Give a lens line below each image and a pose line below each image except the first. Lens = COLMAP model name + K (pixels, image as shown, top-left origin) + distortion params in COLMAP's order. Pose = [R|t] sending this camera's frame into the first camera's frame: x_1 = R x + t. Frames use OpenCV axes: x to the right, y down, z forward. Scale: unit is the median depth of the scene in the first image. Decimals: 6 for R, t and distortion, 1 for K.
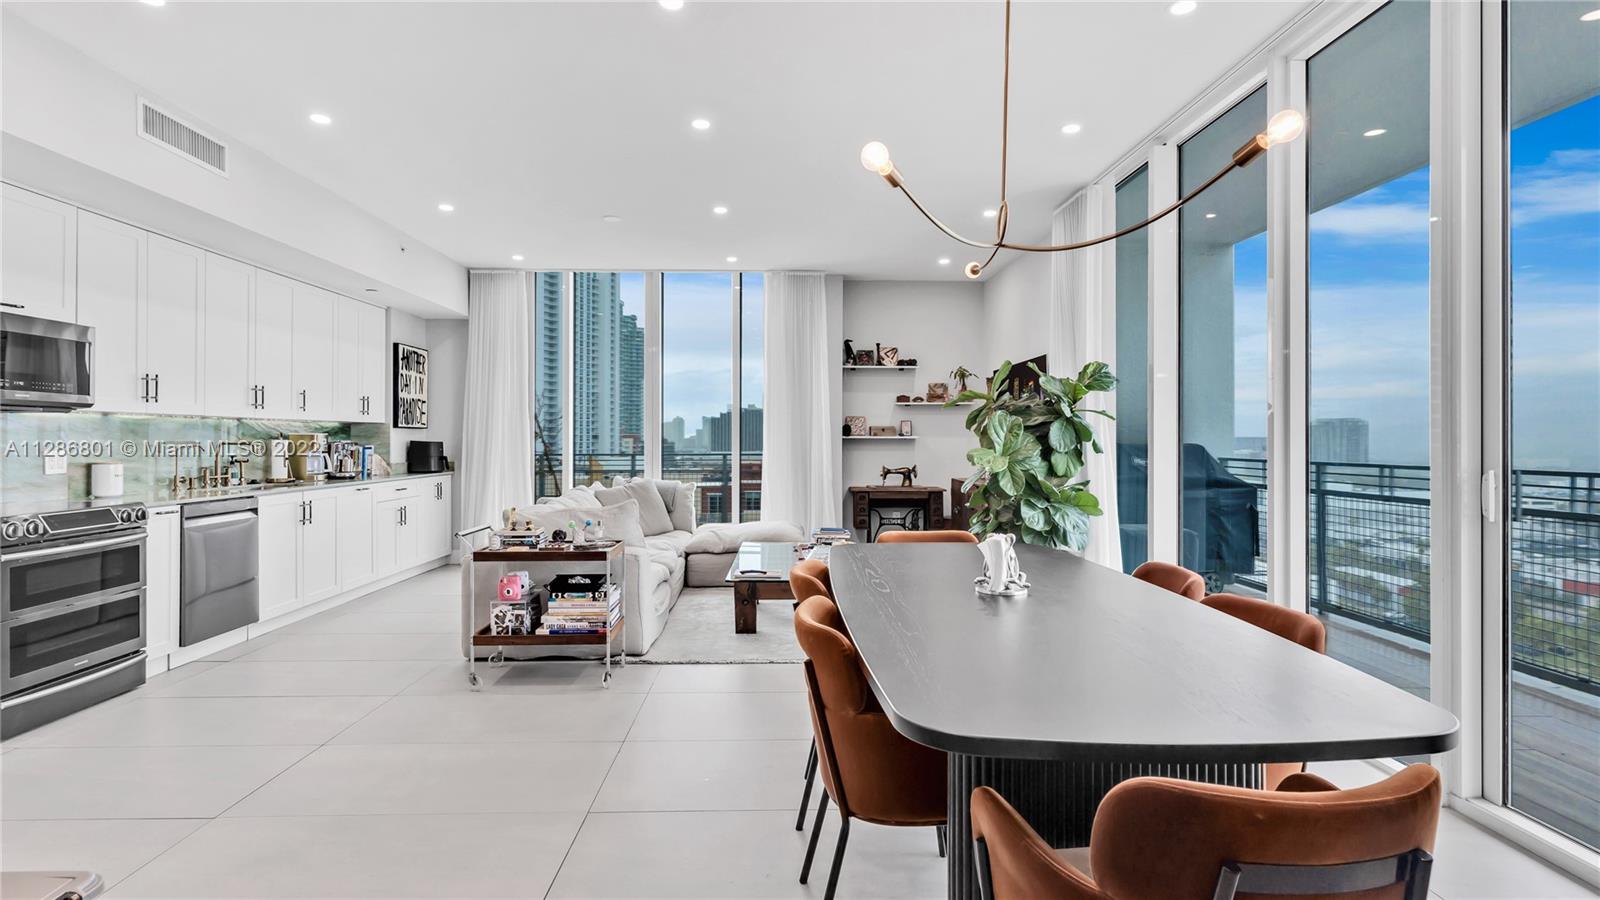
lens RADIAL K [[776.0, 0, 803.4], [0, 776.0, 438.5], [0, 0, 1]] dist [0.001694, 0.000086]
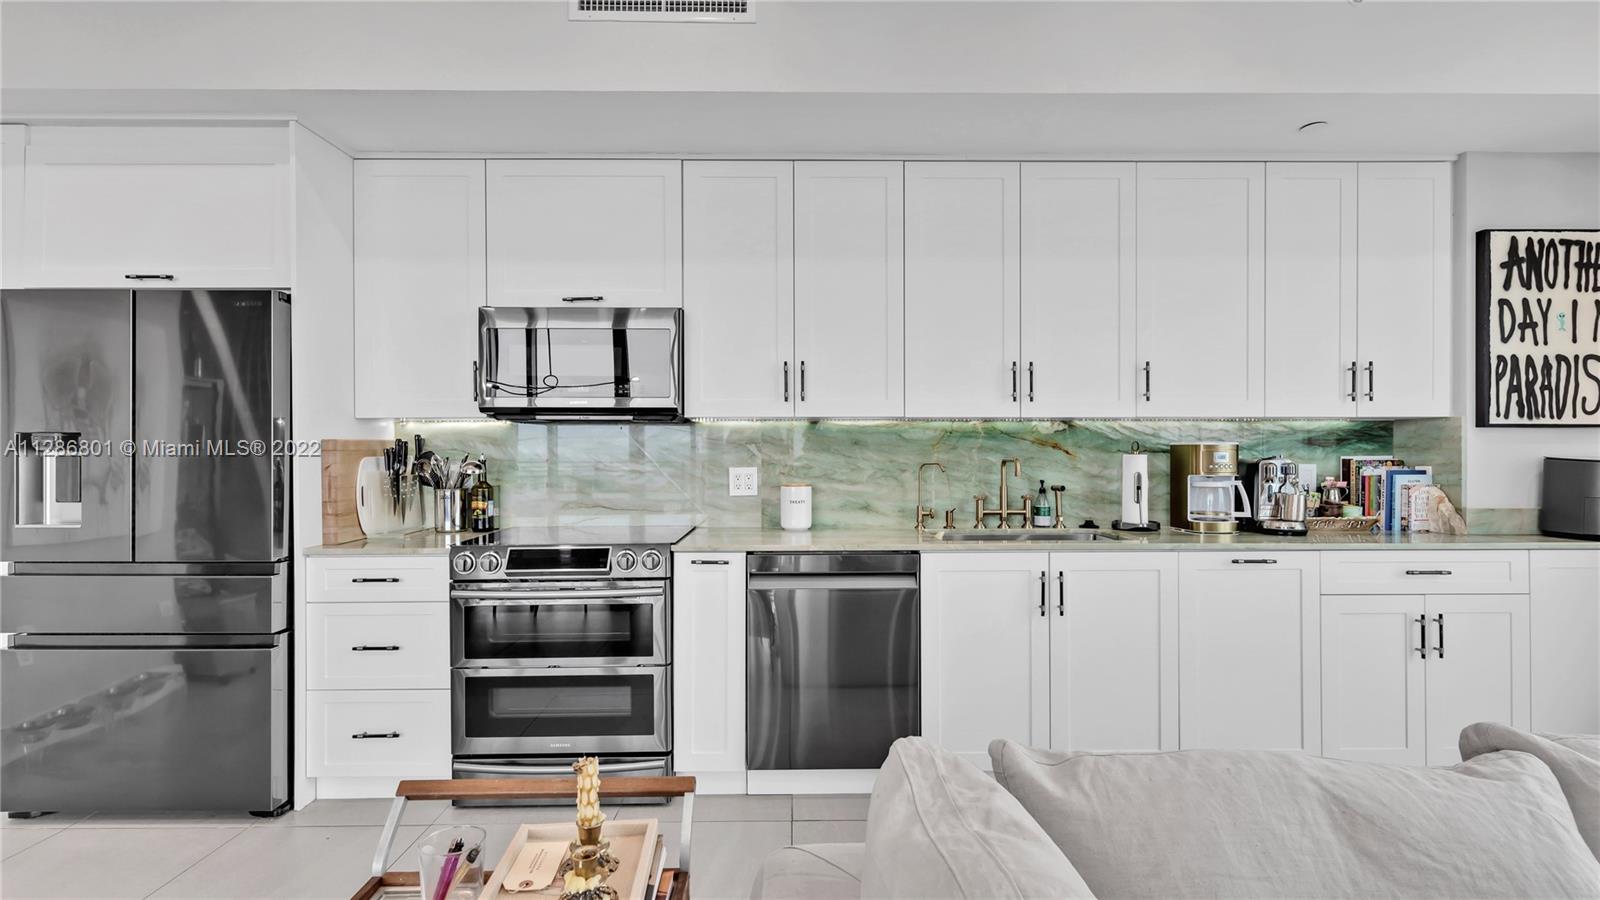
lens RADIAL K [[762.3, 0, 799.5], [0, 762.3, 447.8], [0, 0, 1]] dist [0.001449, 0.000417]
pose [[-0.022793, -0.001518, -0.999739, -0.091953], [0.000573, 0.999999, -0.001531, -0.001966], [0.999740, -0.000608, -0.022792, 0.636734]]
